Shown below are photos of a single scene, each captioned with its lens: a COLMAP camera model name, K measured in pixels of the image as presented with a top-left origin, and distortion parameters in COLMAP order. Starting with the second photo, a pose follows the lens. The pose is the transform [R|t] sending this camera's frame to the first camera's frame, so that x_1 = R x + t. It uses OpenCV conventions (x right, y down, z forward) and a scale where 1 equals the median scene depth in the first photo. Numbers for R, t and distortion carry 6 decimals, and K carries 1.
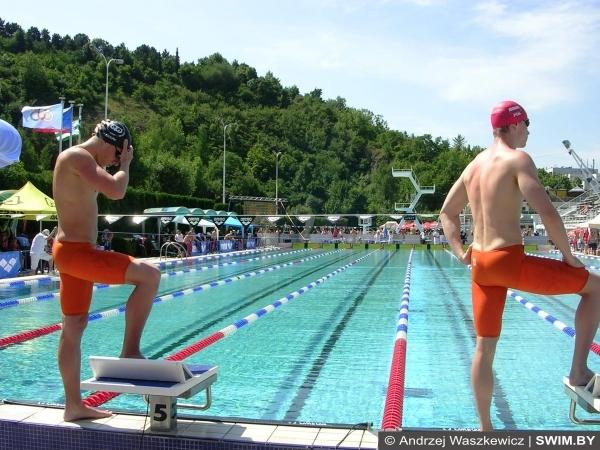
lens RADIAL K [[664.6, 0, 316.9], [0, 664.6, 223.5], [0, 0, 1]] dist [-0.195092, 0.083257]
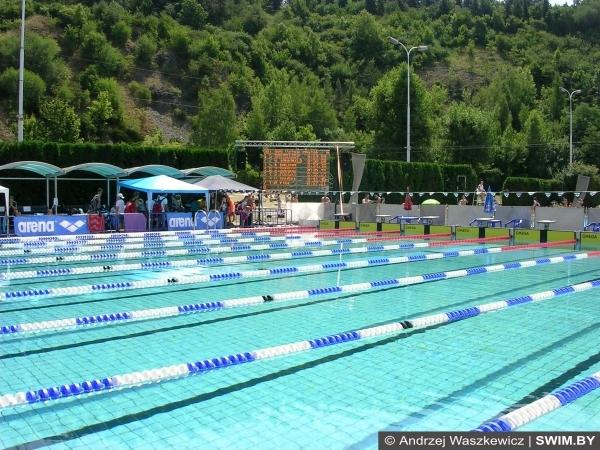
lens RADIAL K [[653.5, 0, 322.4], [0, 653.5, 223.3], [0, 0, 1]] dist [-0.186669, 0.066602]
pose [[0.781396, 0.026225, -0.623484, 0.085113], [0.002939, 0.998951, 0.045701, 0.001321], [0.624028, -0.037544, 0.780500, 0.173168]]
